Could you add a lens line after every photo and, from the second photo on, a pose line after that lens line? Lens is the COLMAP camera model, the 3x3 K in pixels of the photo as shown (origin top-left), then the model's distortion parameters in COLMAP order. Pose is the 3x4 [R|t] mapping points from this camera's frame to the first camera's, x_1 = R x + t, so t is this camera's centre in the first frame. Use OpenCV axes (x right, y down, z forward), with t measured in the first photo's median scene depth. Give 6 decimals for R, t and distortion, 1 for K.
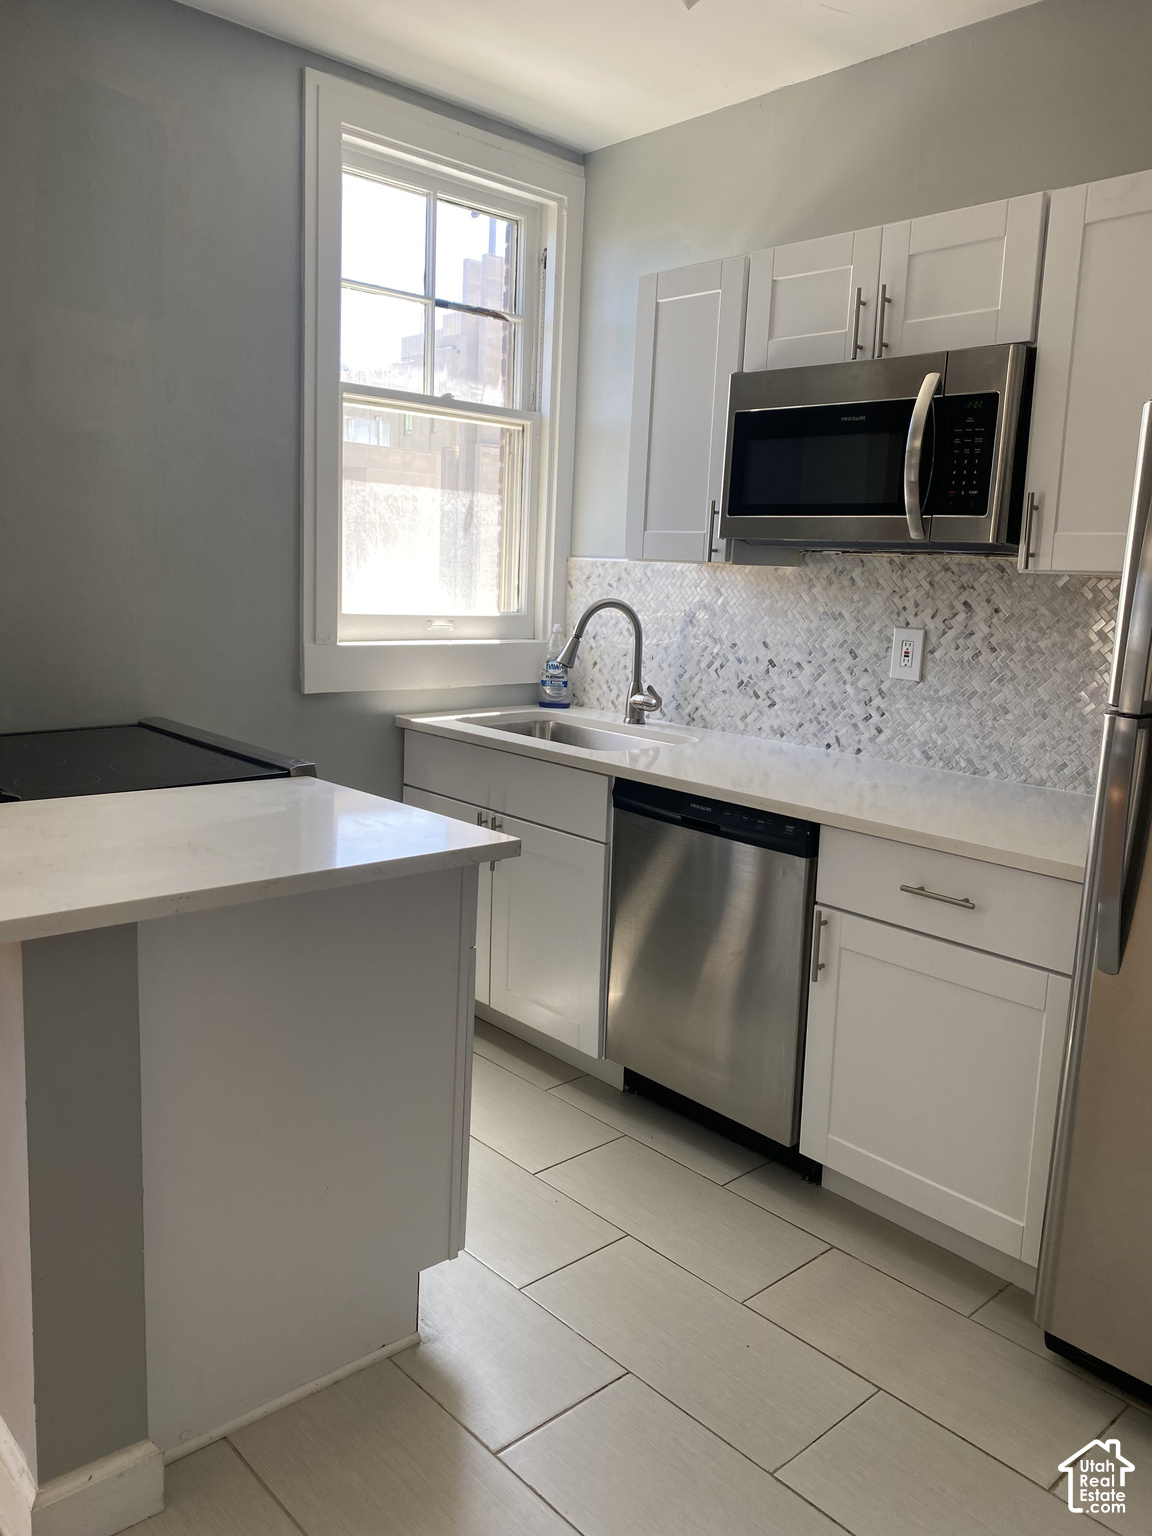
lens RADIAL K [[1168.6, 0, 561.4], [0, 1168.6, 762.8], [0, 0, 1]] dist [0.028203, -0.067166]
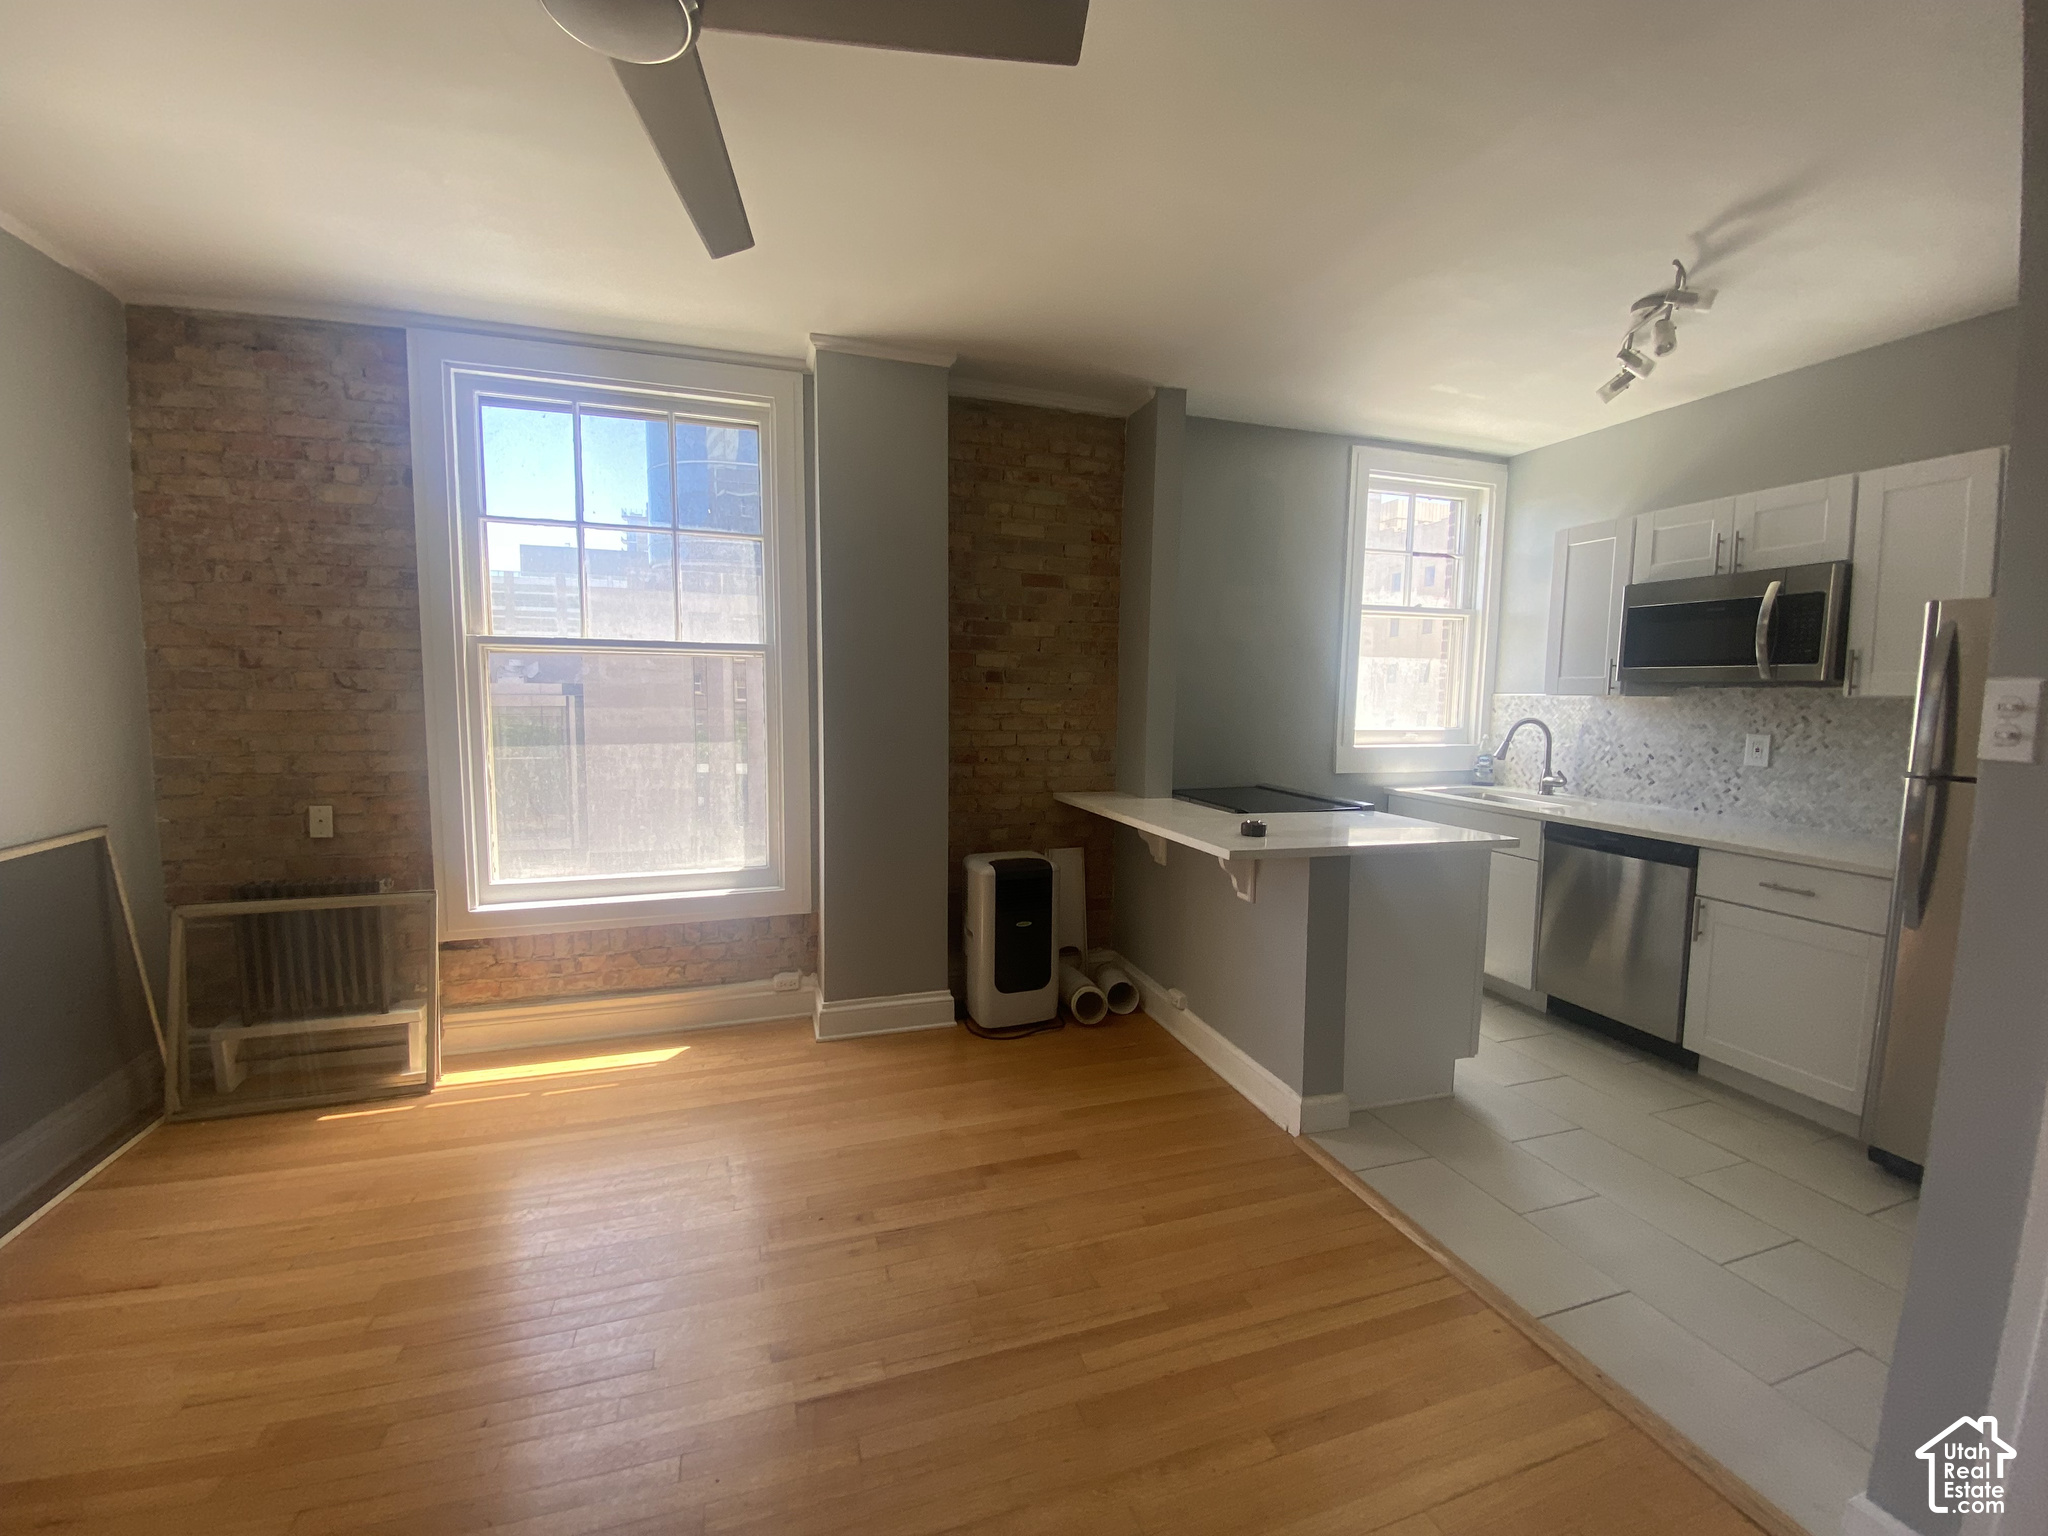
lens RADIAL K [[838.7, 0, 1018.5], [0, 838.7, 772.6], [0, 0, 1]] dist [-0.015109, -0.000609]
pose [[0.908977, 0.010382, -0.416716, -0.146283], [-0.045124, 0.996266, -0.073608, 0.065207], [0.414396, 0.085712, 0.906052, -0.425679]]
